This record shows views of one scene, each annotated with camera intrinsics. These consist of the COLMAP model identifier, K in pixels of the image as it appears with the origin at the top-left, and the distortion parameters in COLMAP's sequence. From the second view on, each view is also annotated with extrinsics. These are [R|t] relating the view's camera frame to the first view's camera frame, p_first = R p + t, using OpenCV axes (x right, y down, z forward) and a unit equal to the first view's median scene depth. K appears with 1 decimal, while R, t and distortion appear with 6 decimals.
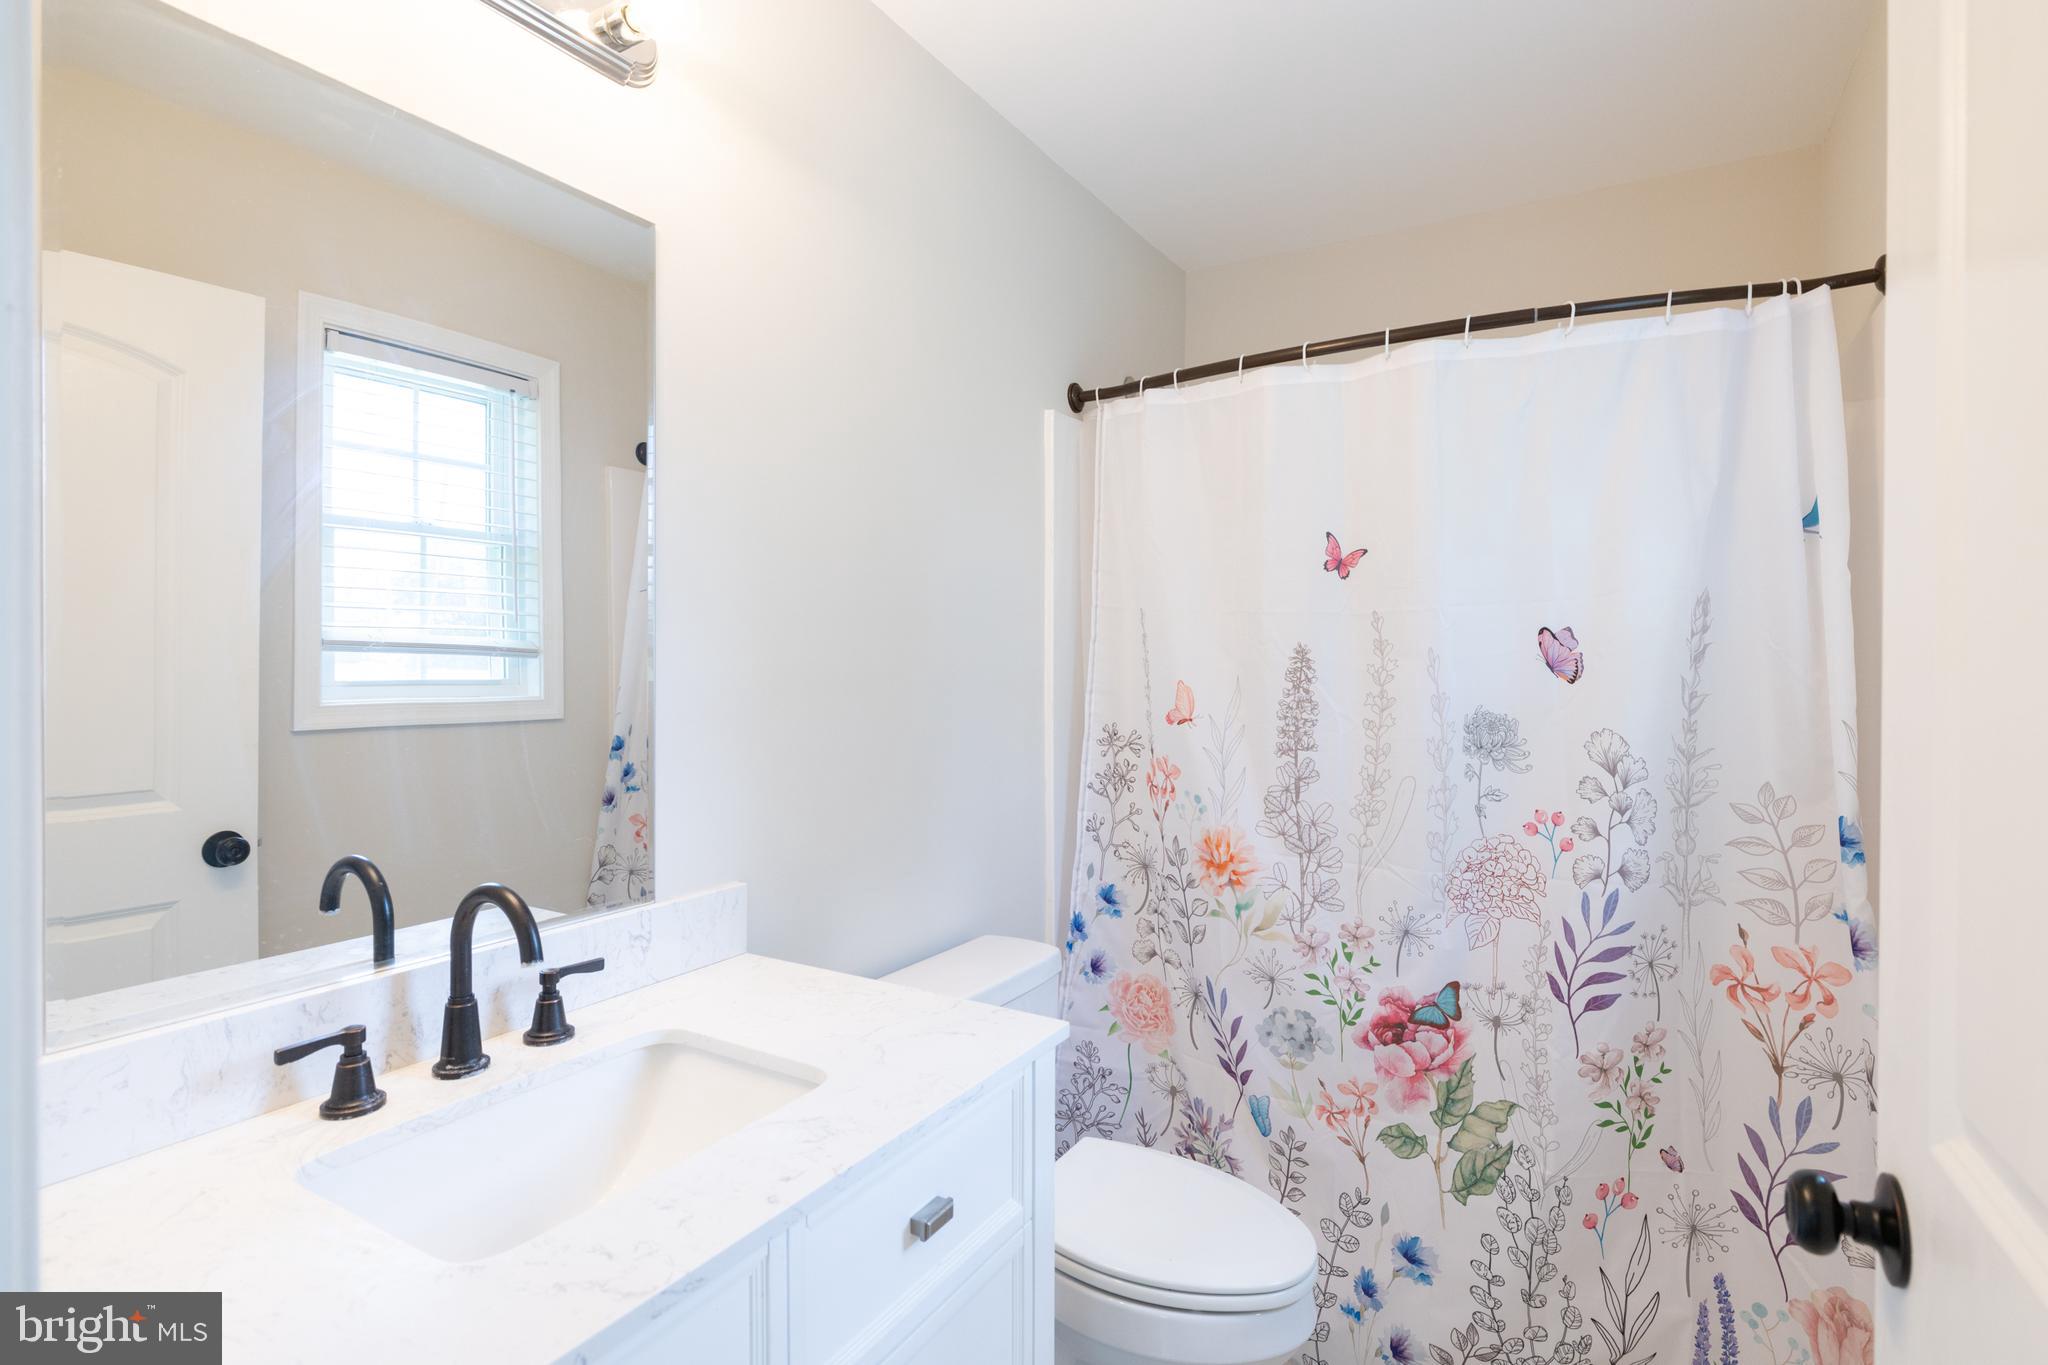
lens RADIAL K [[1010.8, 0, 1026.3], [0, 1010.8, 667.3], [0, 0, 1]] dist [0.004676, -0.000482]
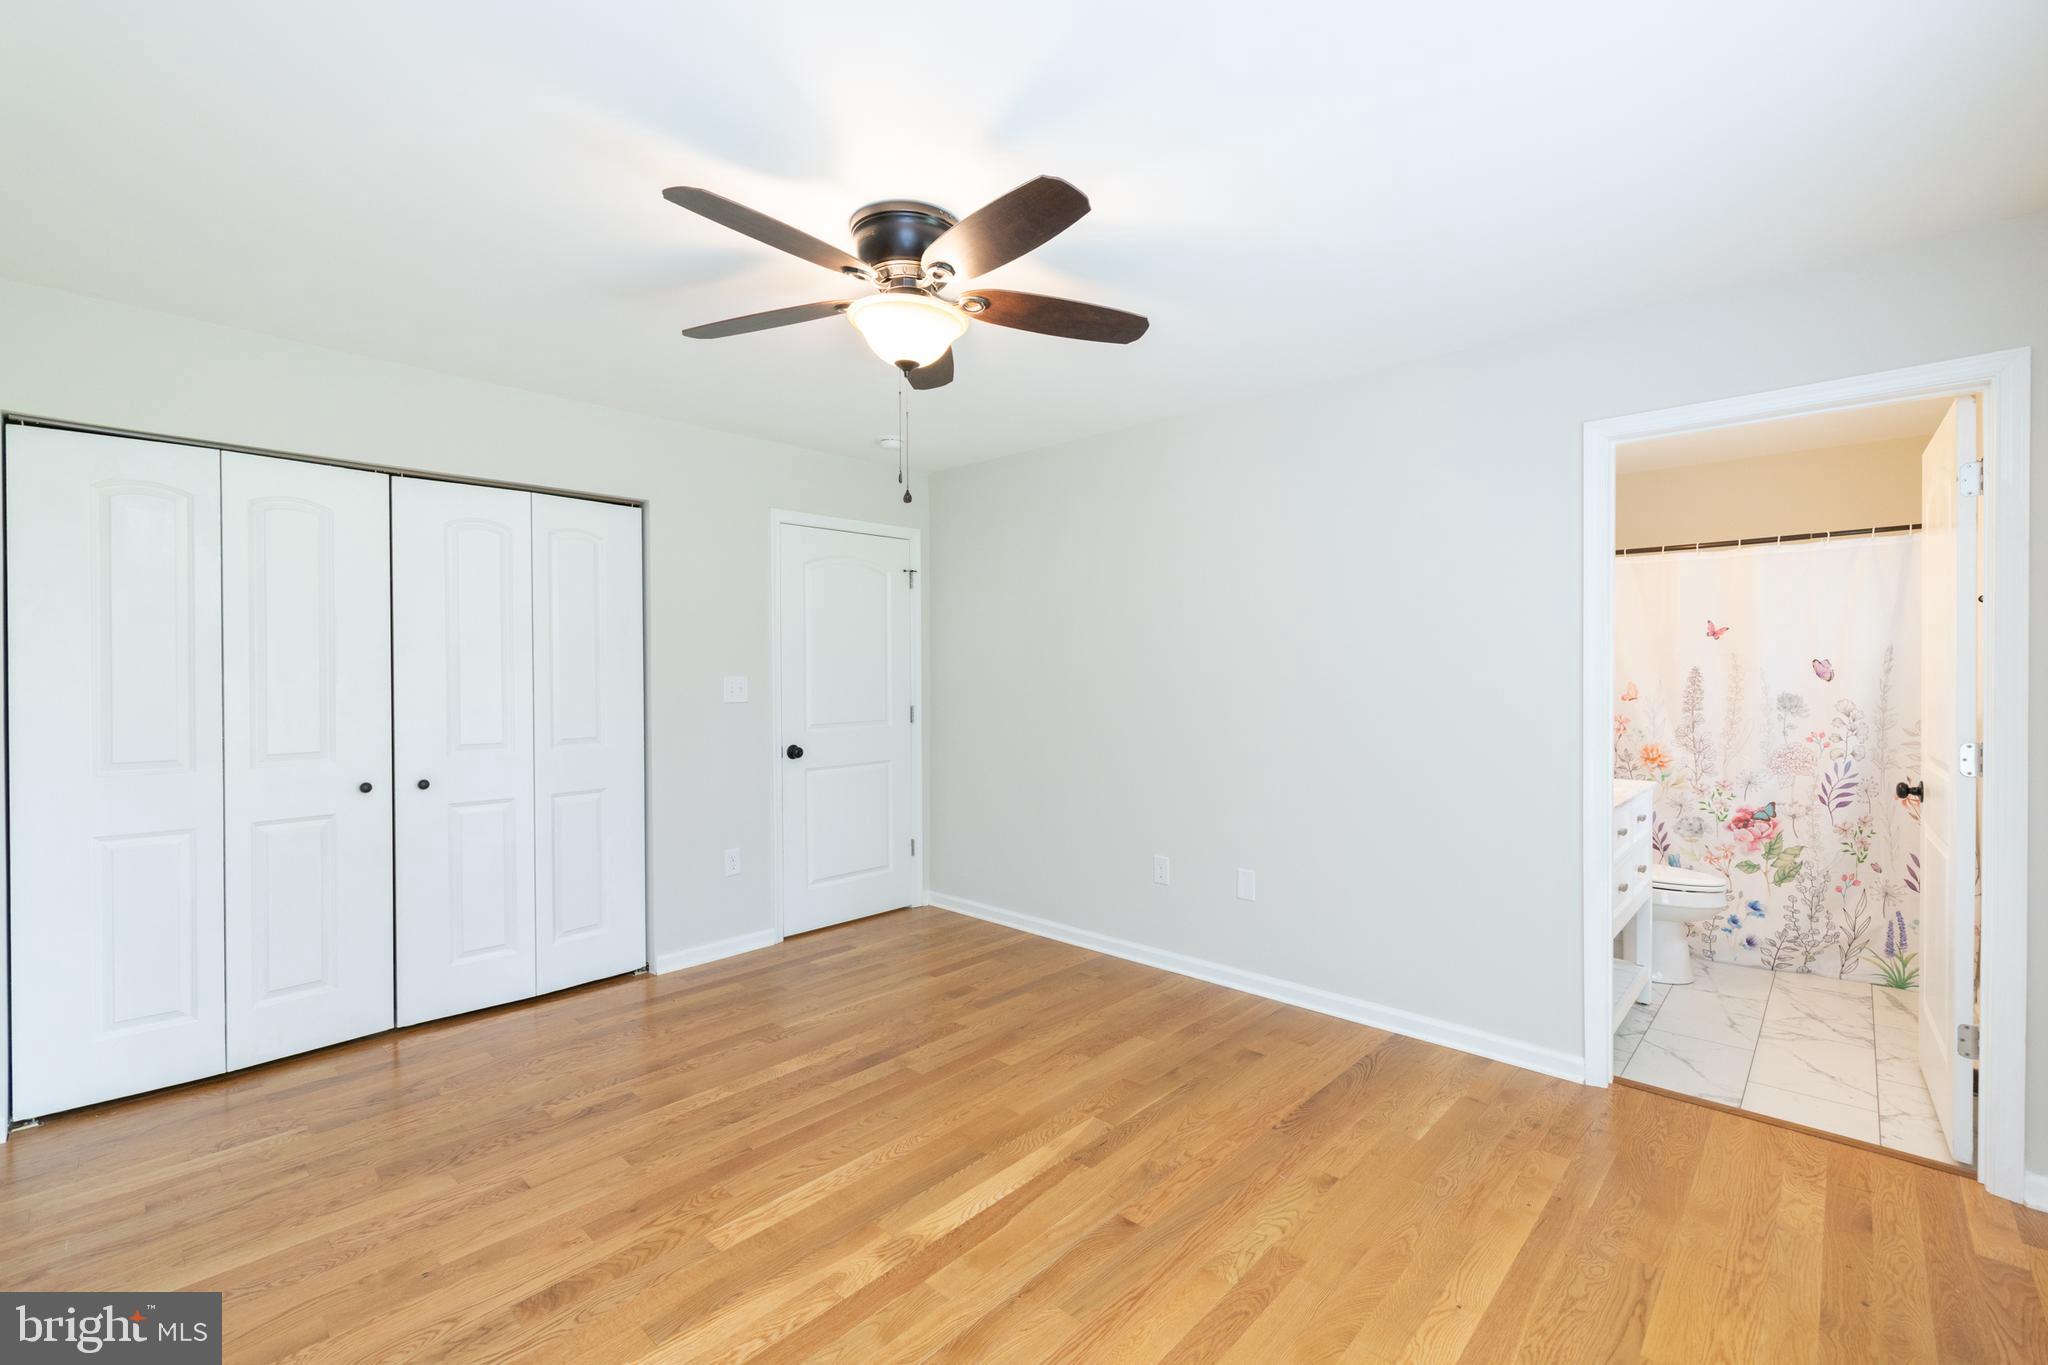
lens RADIAL K [[854.6, 0, 1051.8], [0, 854.6, 678.9], [0, 0, 1]] dist [0.006243, 0.000373]
pose [[0.976769, -0.004592, -0.214245, -0.888534], [0.004322, 0.999989, -0.001729, 0.004312], [0.214251, 0.000762, 0.976778, -1.498897]]
